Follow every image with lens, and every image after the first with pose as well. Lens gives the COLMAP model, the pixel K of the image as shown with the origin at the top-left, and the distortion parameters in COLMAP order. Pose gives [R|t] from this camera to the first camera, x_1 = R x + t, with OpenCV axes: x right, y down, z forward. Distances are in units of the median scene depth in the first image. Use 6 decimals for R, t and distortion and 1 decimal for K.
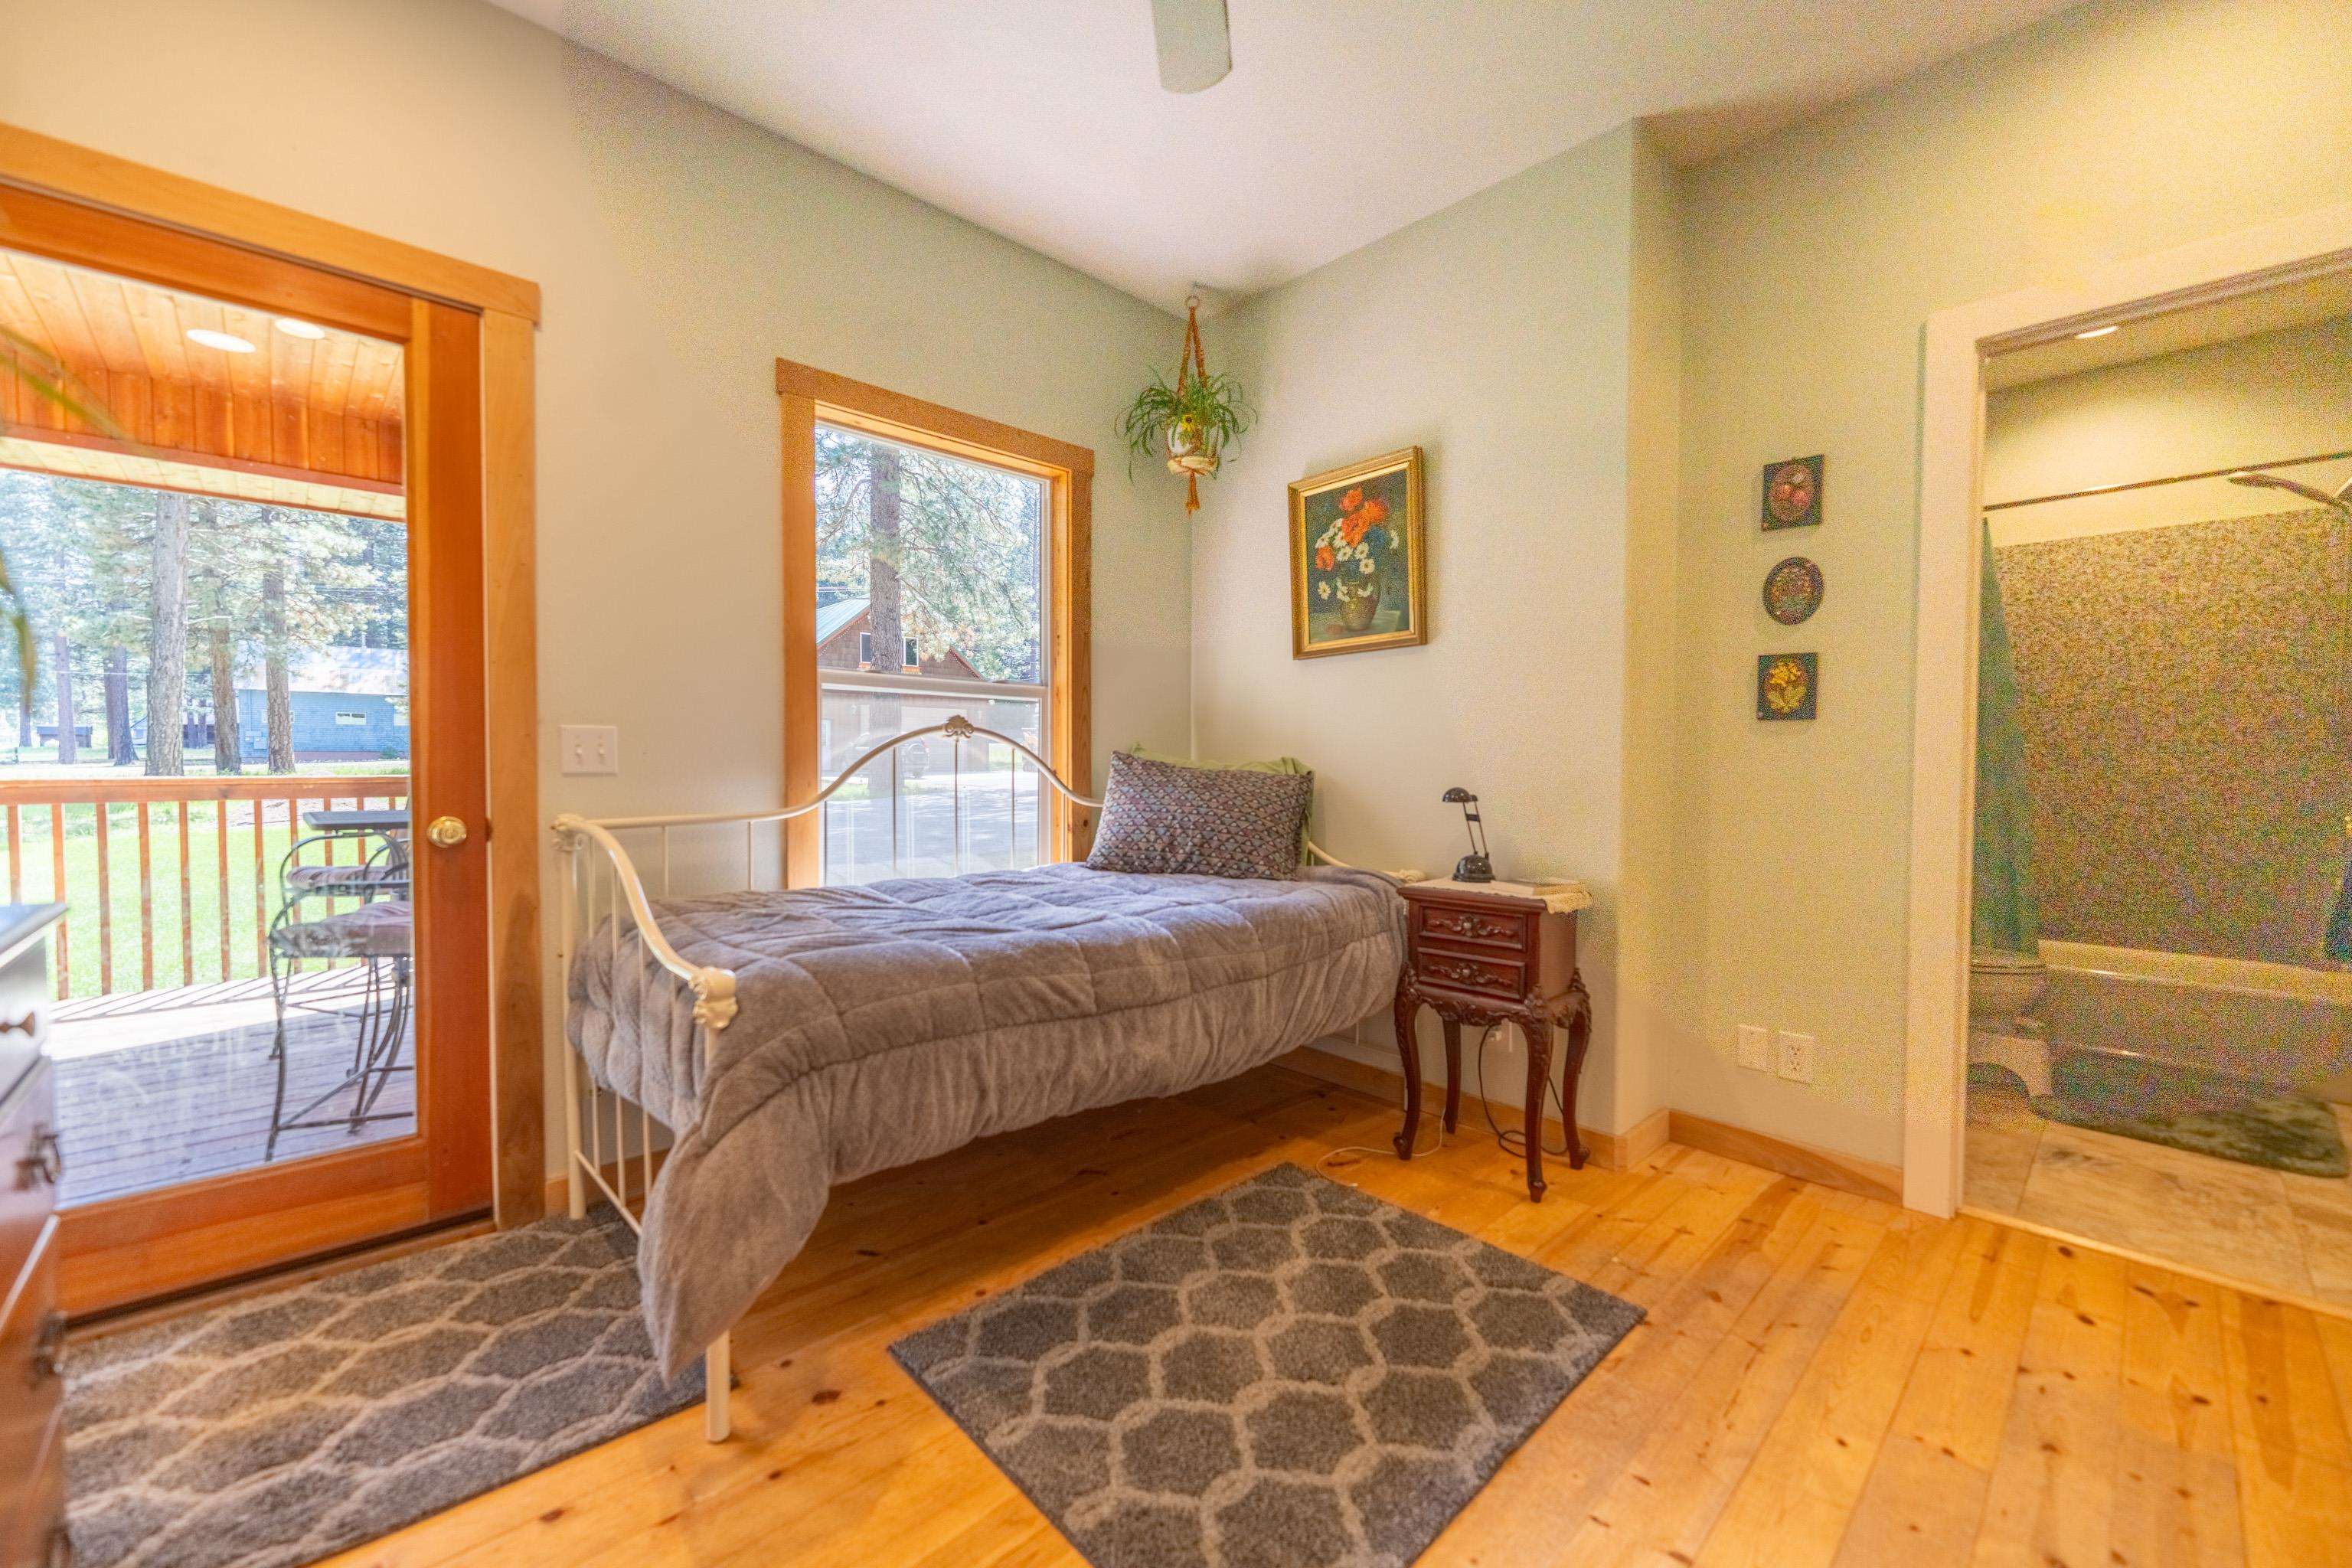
lens RADIAL K [[924.4, 0, 1184.0], [0, 924.4, 781.5], [0, 0, 1]] dist [0.001023, -0.000367]
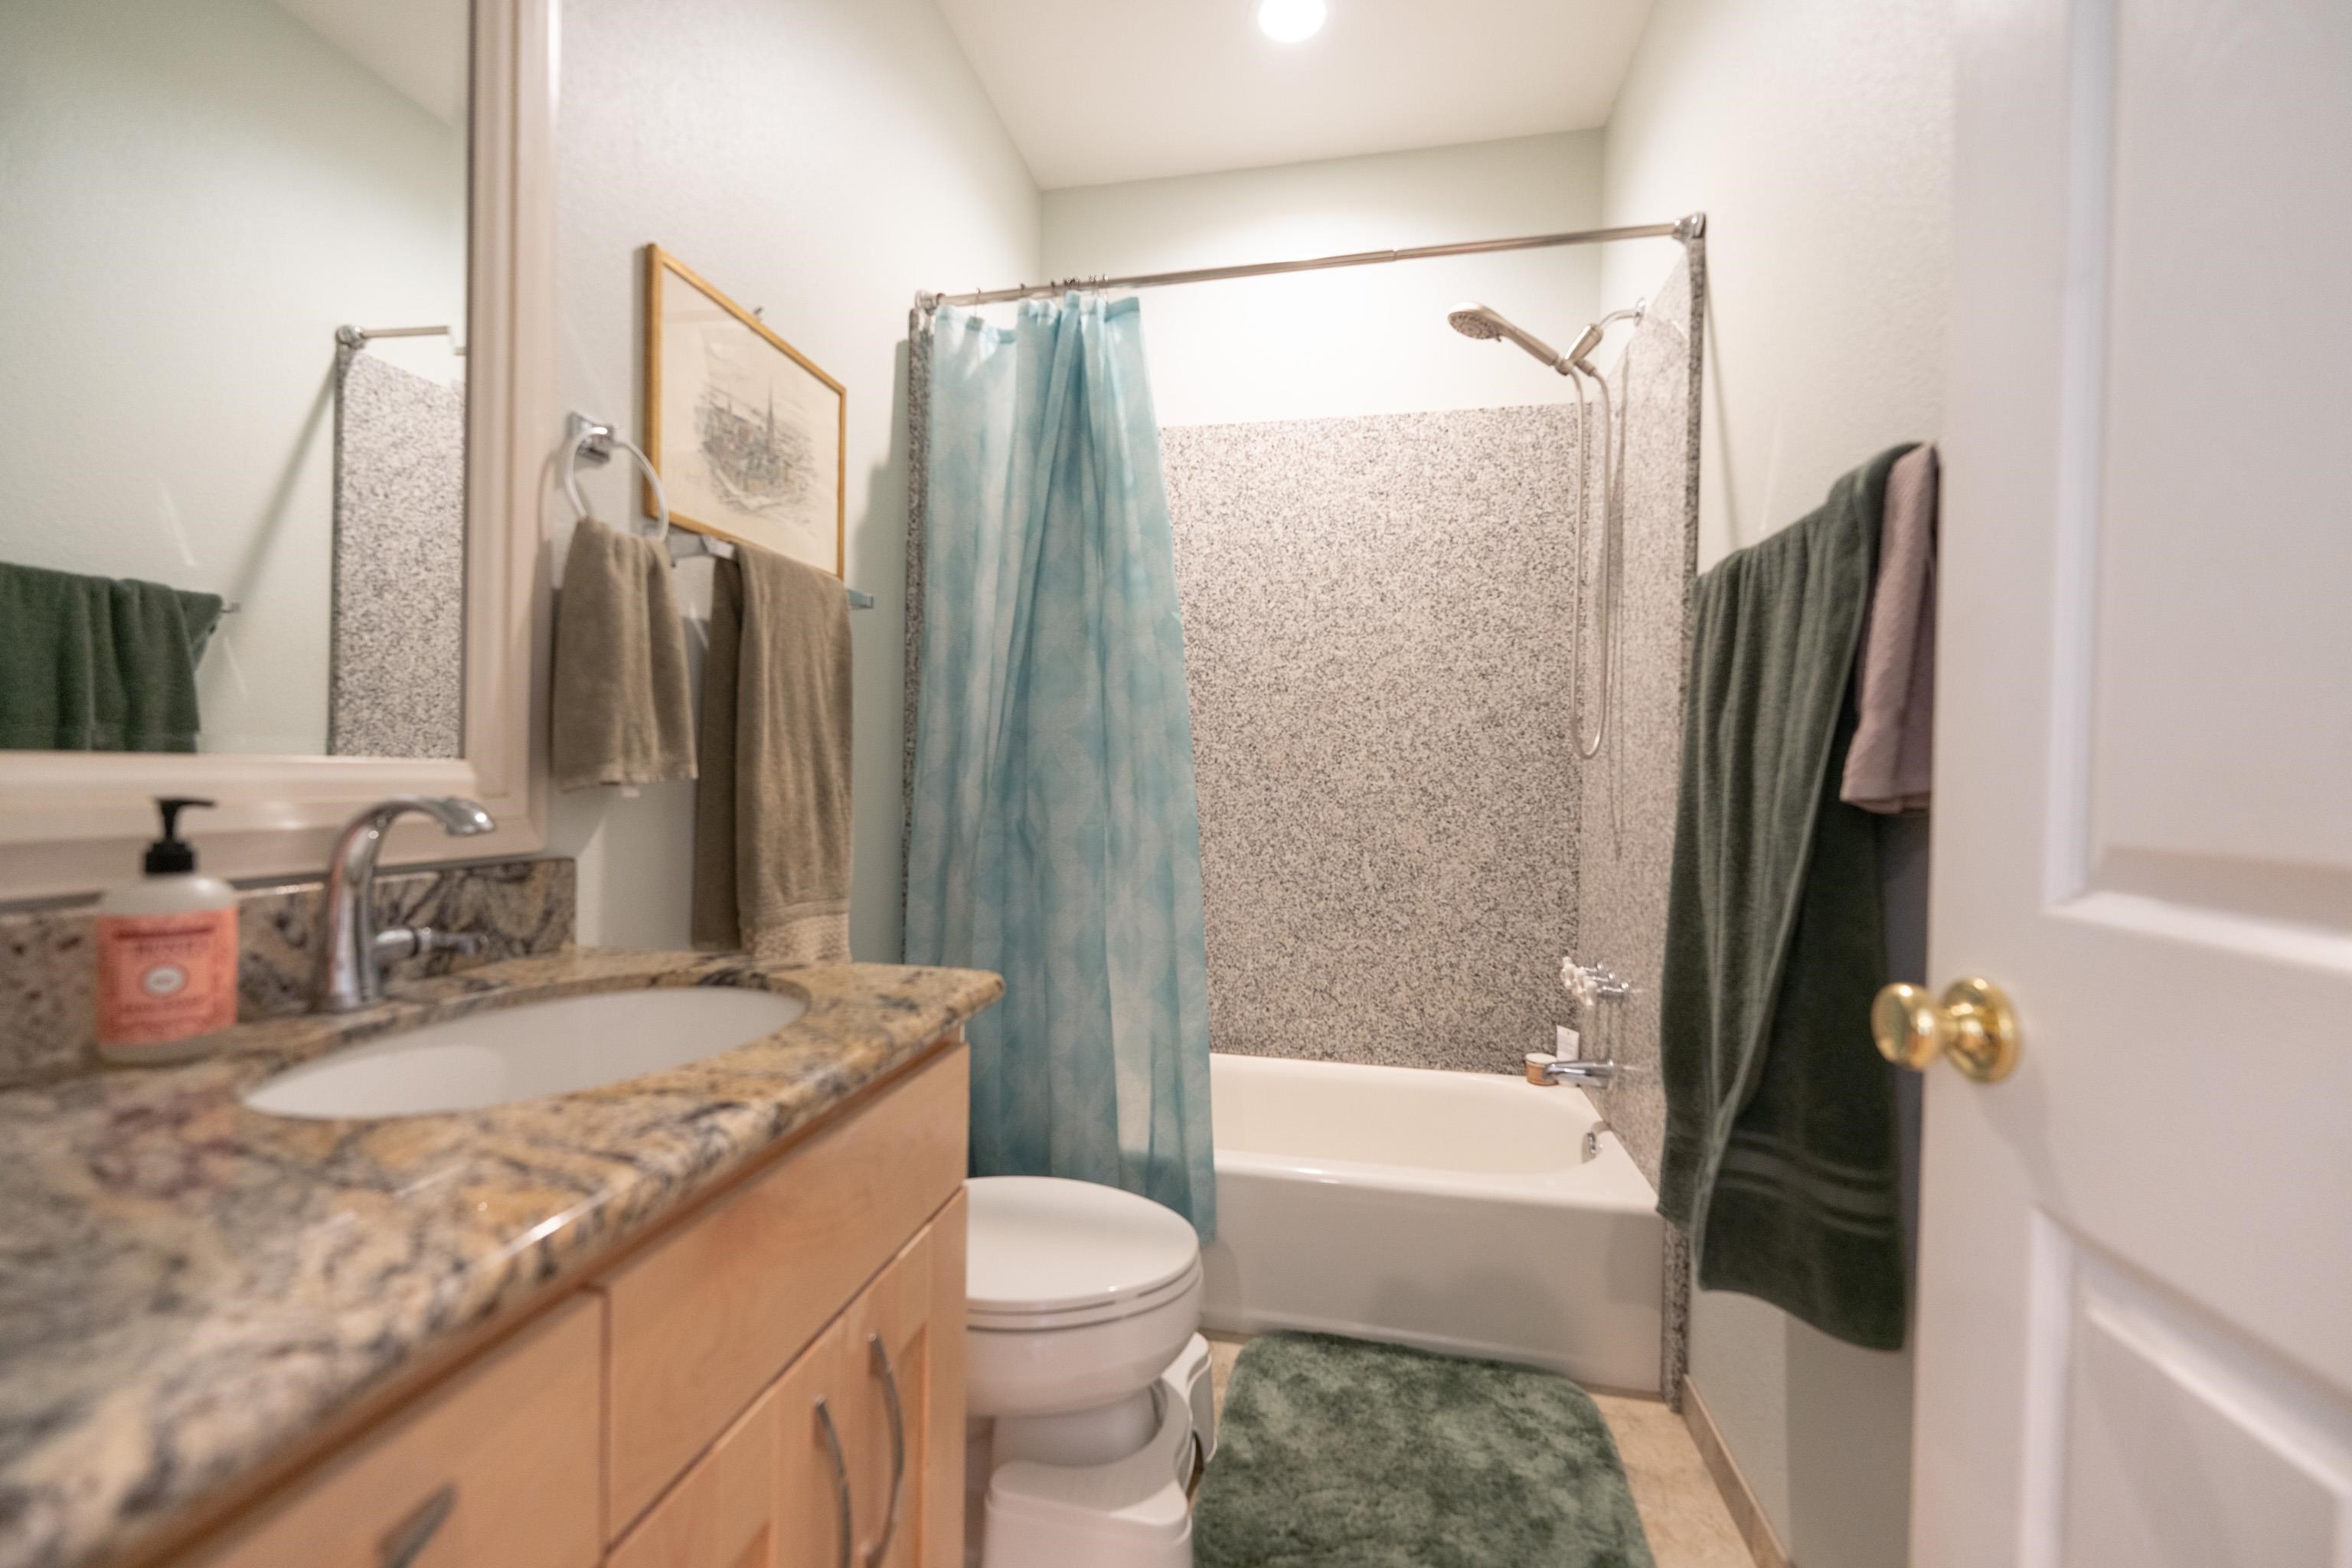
lens RADIAL K [[924.4, 0, 1168.0], [0, 924.4, 780.9], [0, 0, 1]] dist [0.001023, -0.000367]
pose [[0.822315, 0.004338, 0.569015, 0.372997], [0.001893, 0.999945, -0.010359, -0.006805], [-0.569029, 0.009595, 0.822262, 0.358798]]
